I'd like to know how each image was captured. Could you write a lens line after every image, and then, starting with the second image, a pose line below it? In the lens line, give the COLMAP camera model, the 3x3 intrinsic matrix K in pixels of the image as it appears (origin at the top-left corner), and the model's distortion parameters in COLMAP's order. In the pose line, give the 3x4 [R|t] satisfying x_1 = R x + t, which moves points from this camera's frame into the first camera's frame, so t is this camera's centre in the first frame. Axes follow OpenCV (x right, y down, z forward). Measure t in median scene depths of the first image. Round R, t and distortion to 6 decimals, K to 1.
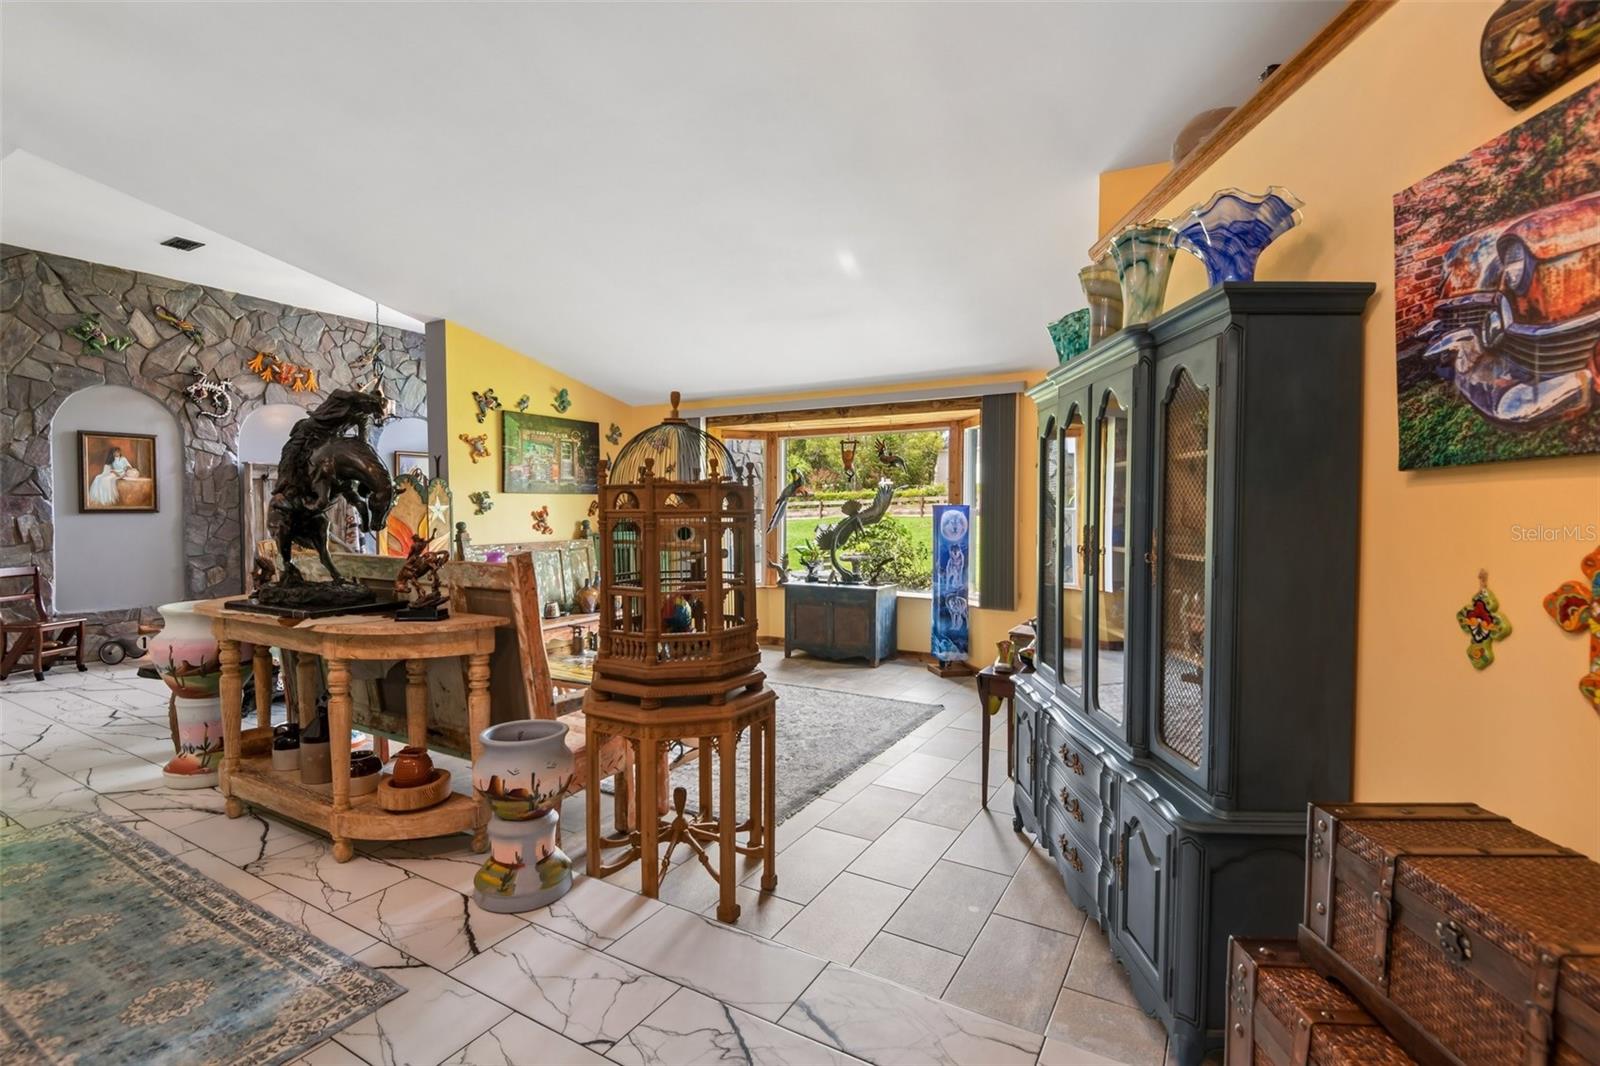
lens RADIAL K [[735.3, 0, 793.6], [0, 735.3, 530.5], [0, 0, 1]] dist [-0.013247, -0.004237]
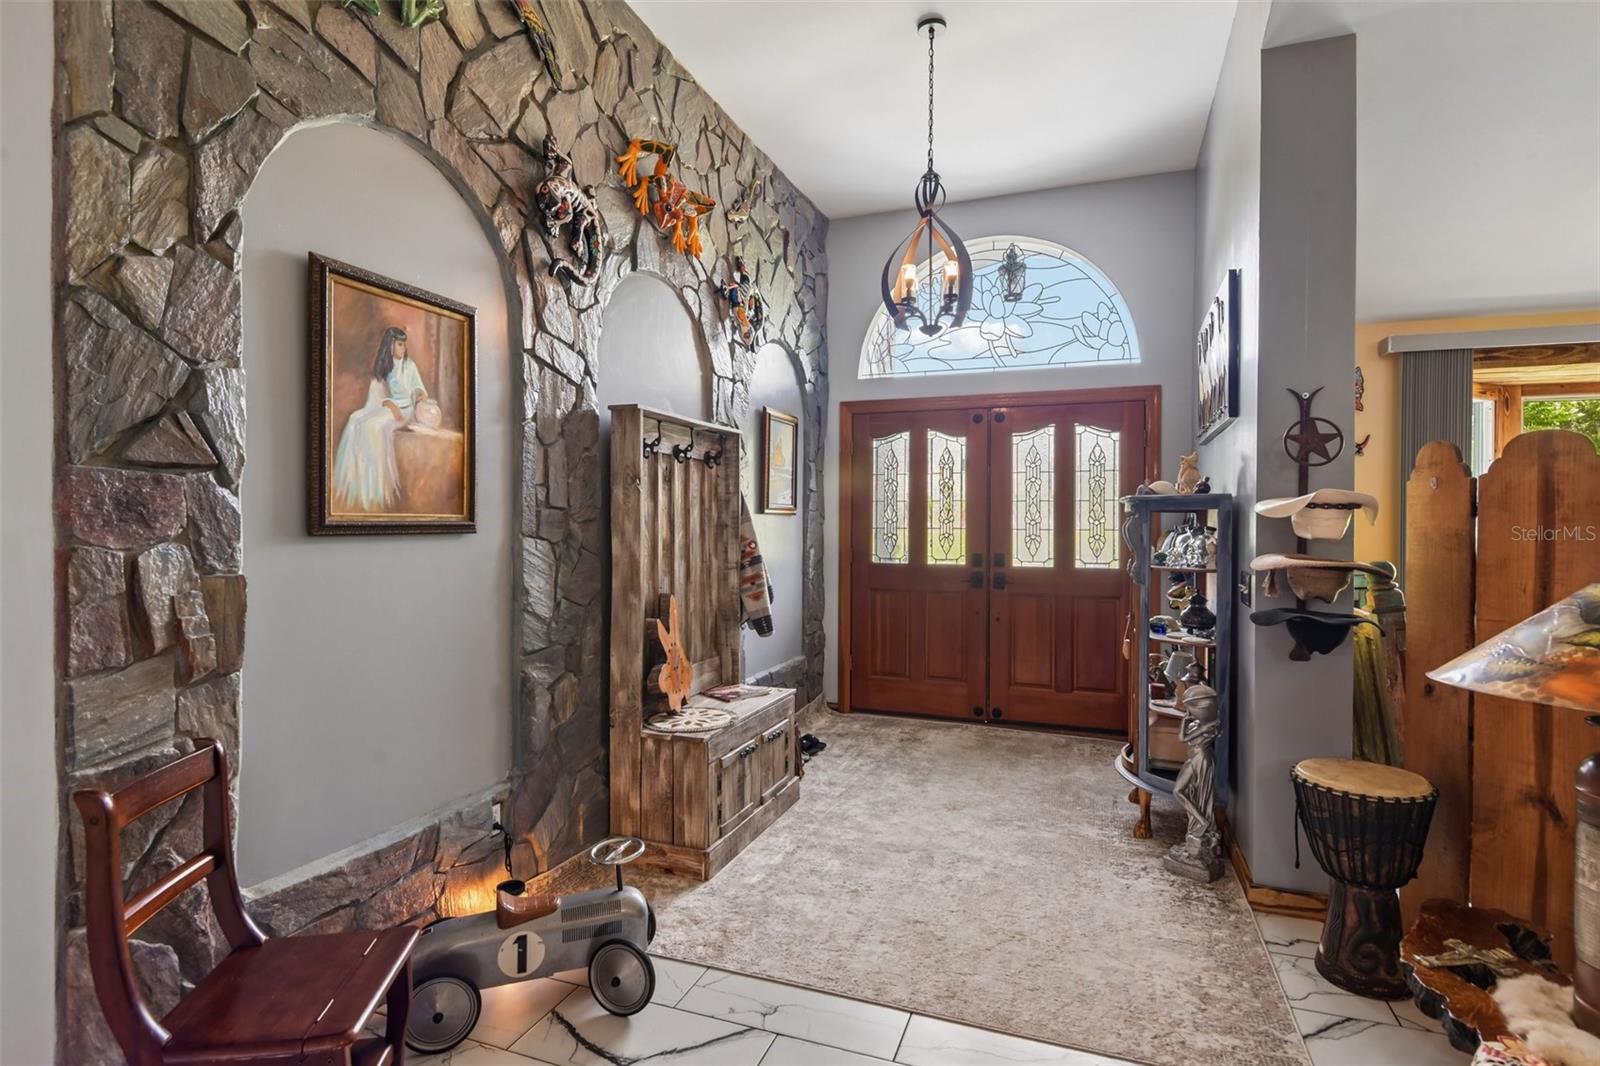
lens RADIAL K [[797.7, 0, 797.5], [0, 797.7, 534.1], [0, 0, 1]] dist [0.003042, -0.000599]
pose [[0.986541, 0.001794, 0.163503, -0.827385], [0.000557, 0.999897, -0.014335, -0.019595], [-0.163512, 0.014233, 0.986439, 0.632601]]
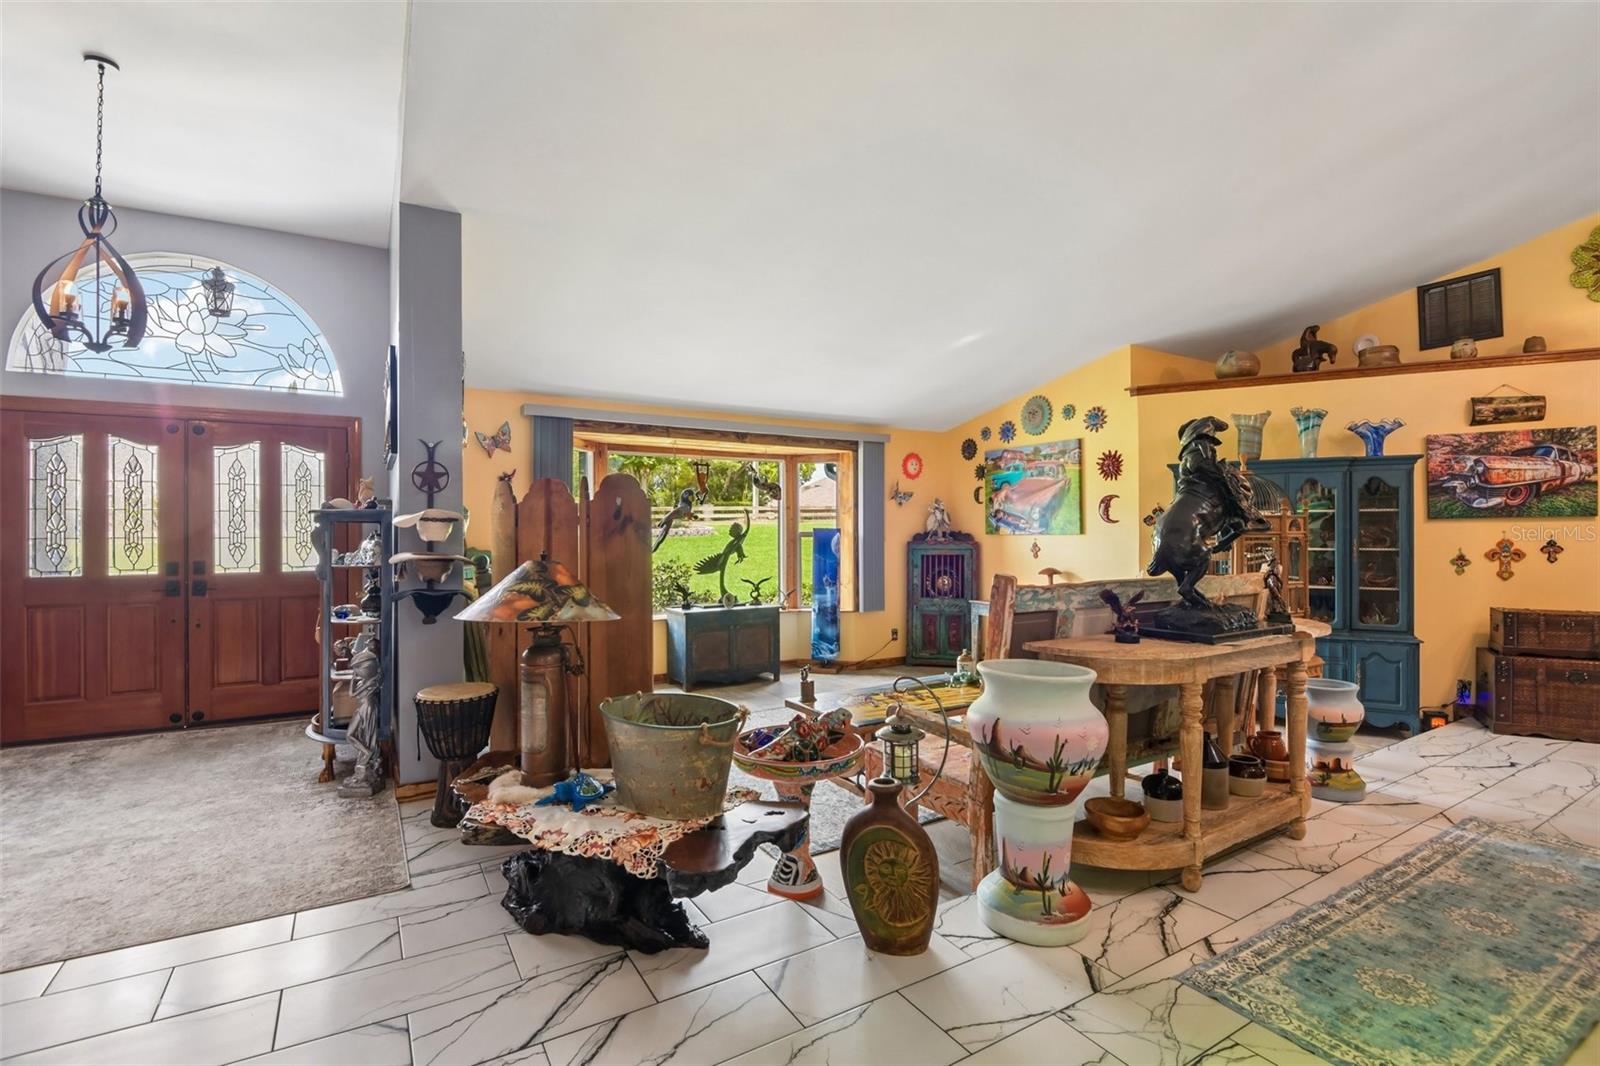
lens RADIAL K [[735.3, 0, 799.4], [0, 735.3, 528.8], [0, 0, 1]] dist [-0.013247, -0.004237]
pose [[0.484473, 0.001784, 0.874805, -0.855390], [0.027628, 0.999468, -0.017339, -0.014979], [-0.874370, 0.032570, 0.484165, 0.475922]]
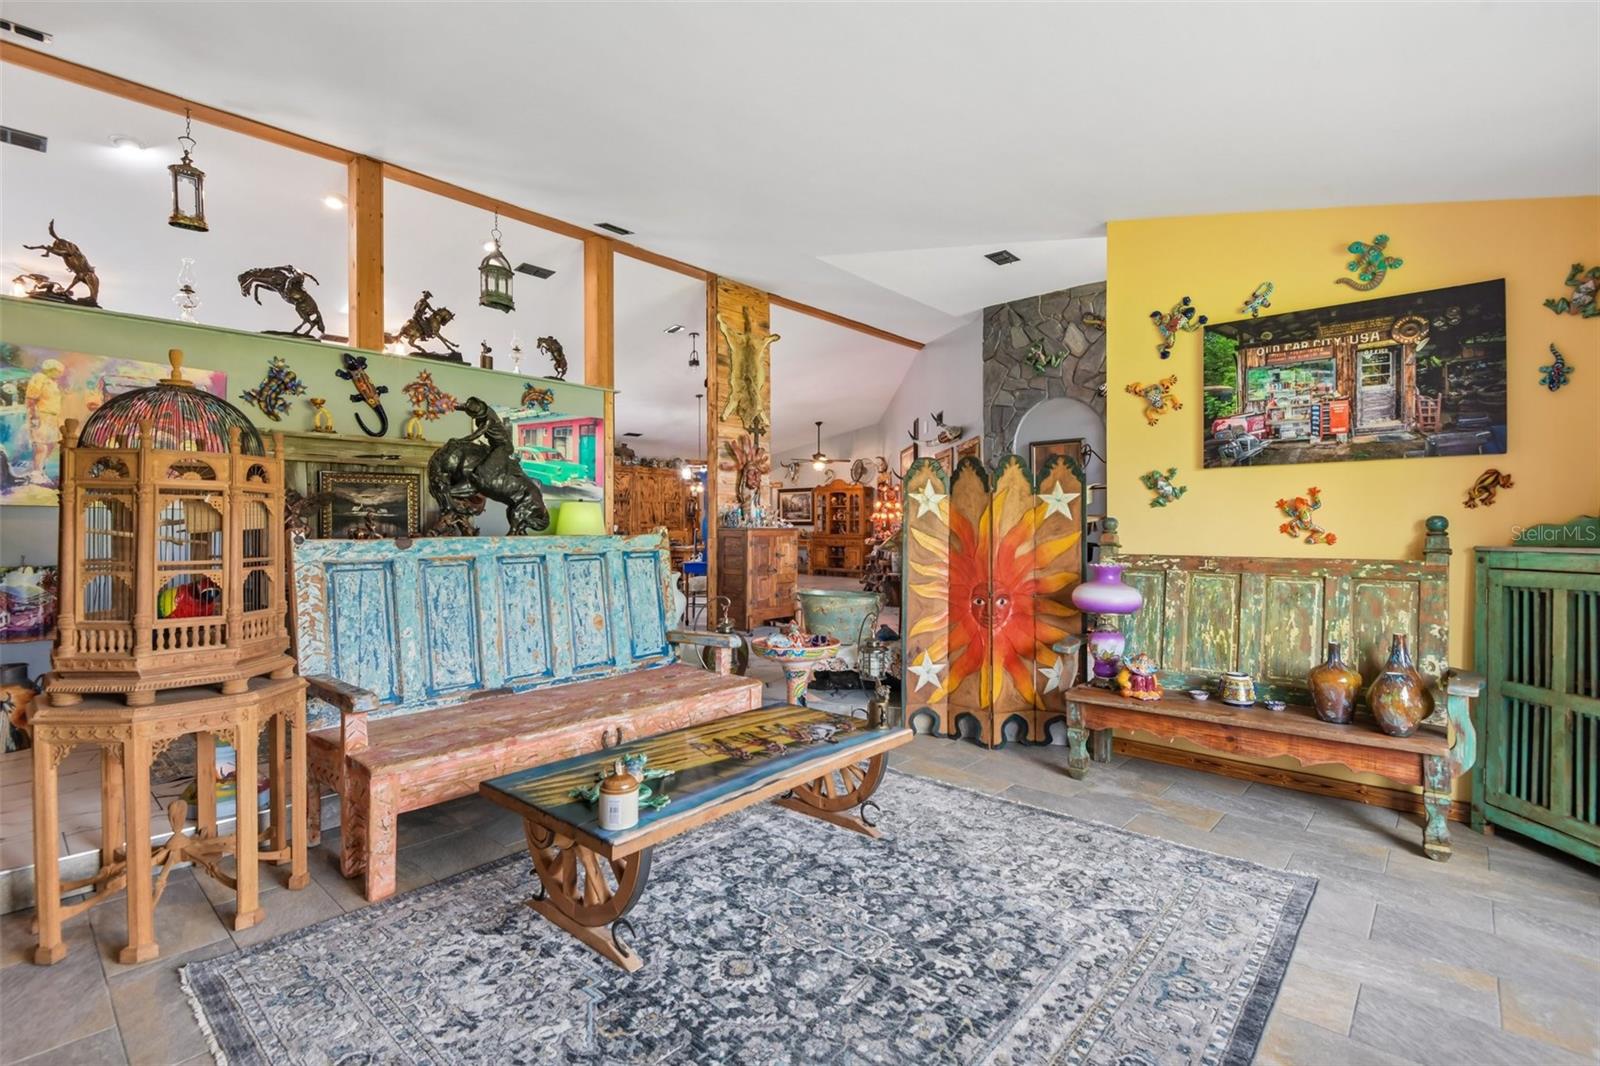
lens RADIAL K [[735.3, 0, 799.2], [0, 735.3, 530.3], [0, 0, 1]] dist [-0.013247, -0.004237]
pose [[-0.193899, 0.007227, -0.980995, 0.246018], [-0.026121, 0.999580, 0.012527, -0.001741], [0.980674, 0.028054, -0.193629, 0.845790]]
